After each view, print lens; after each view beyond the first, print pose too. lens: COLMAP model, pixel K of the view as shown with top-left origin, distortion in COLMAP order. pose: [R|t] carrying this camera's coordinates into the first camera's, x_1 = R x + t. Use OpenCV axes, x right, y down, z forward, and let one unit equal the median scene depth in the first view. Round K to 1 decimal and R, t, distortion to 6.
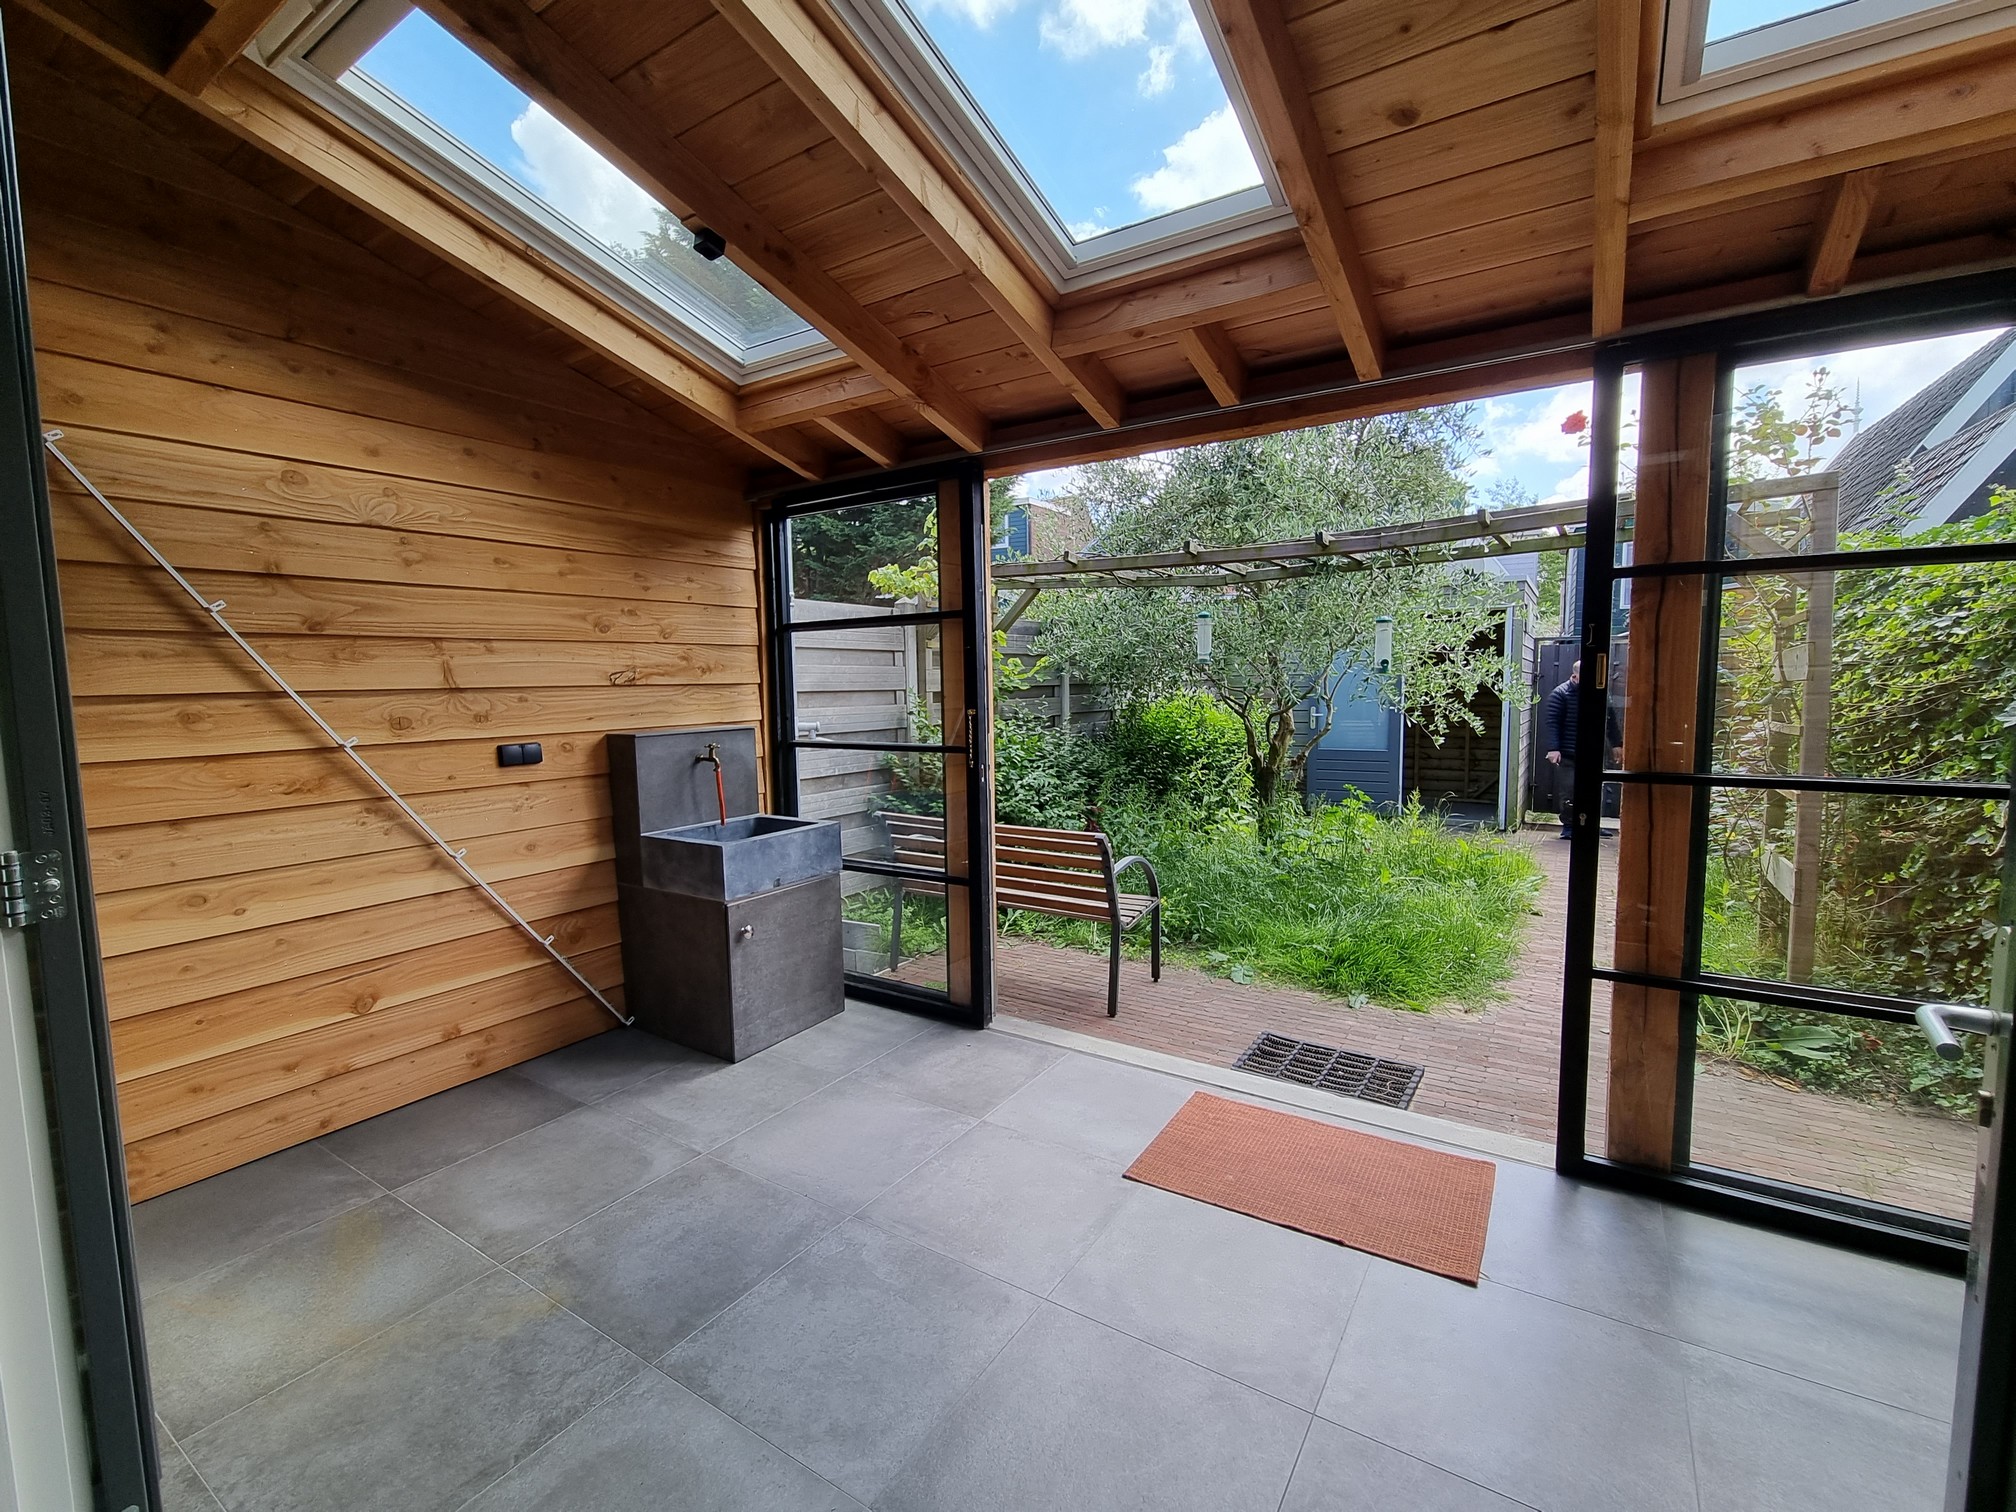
lens RADIAL K [[876.8, 0, 1017.6], [0, 876.8, 758.6], [0, 0, 1]] dist [-0.000736, -0.000043]
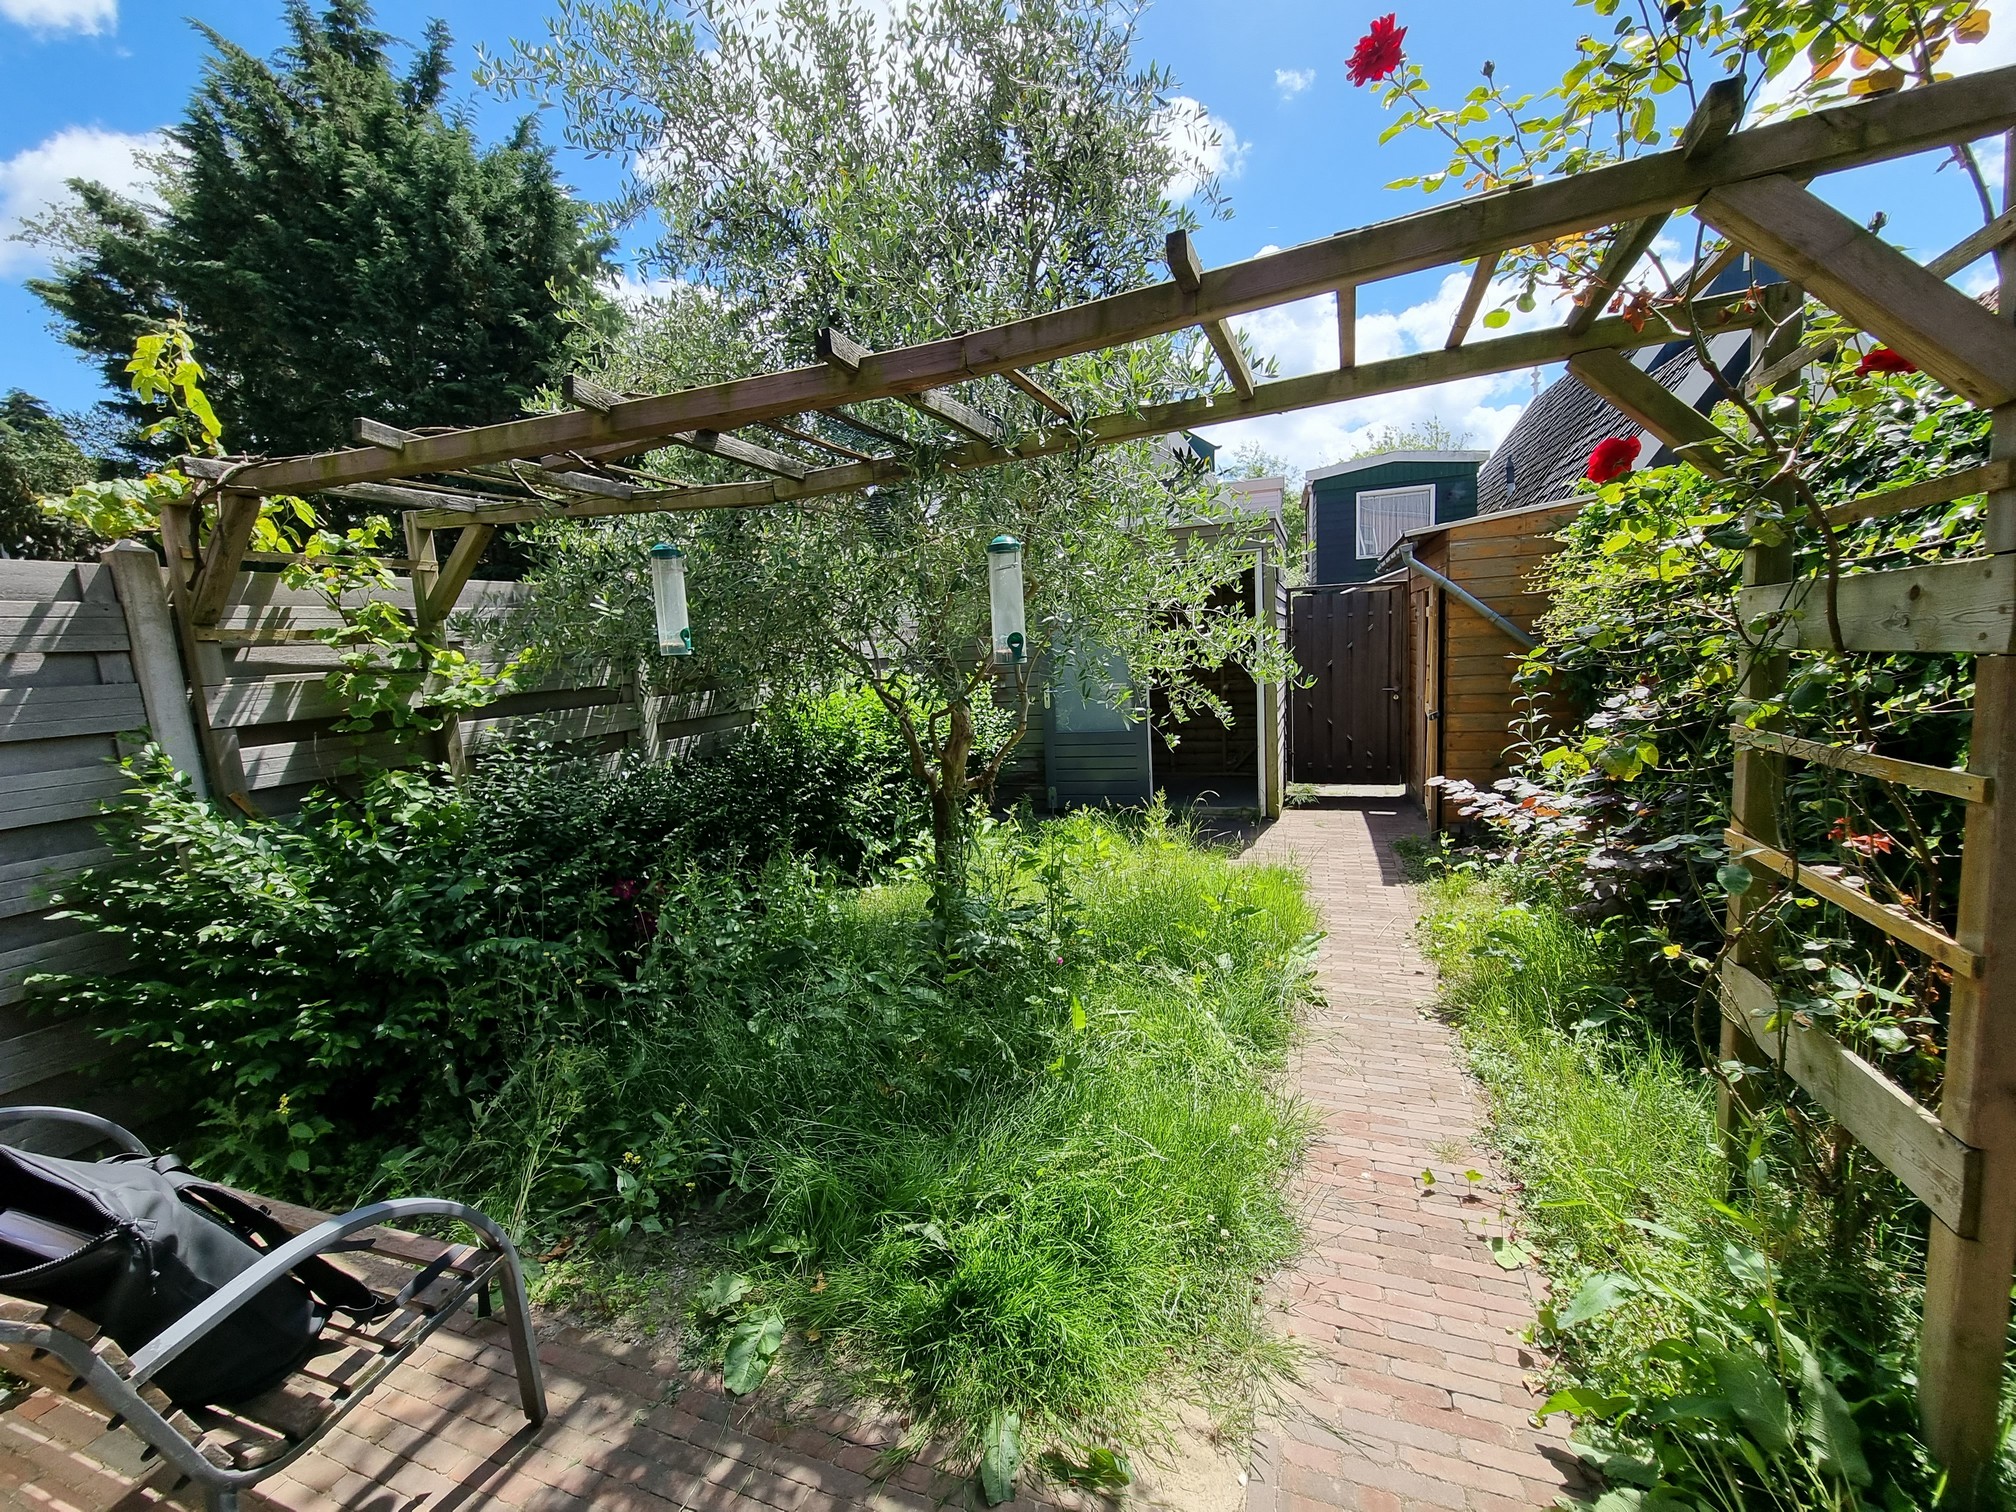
lens RADIAL K [[876.8, 0, 997.1], [0, 876.8, 760.1], [0, 0, 1]] dist [-0.000736, -0.000043]
pose [[0.975629, -0.073123, 0.206886, 0.180623], [0.064812, 0.996805, 0.046679, -0.042957], [-0.209639, -0.032132, 0.977251, 0.317169]]
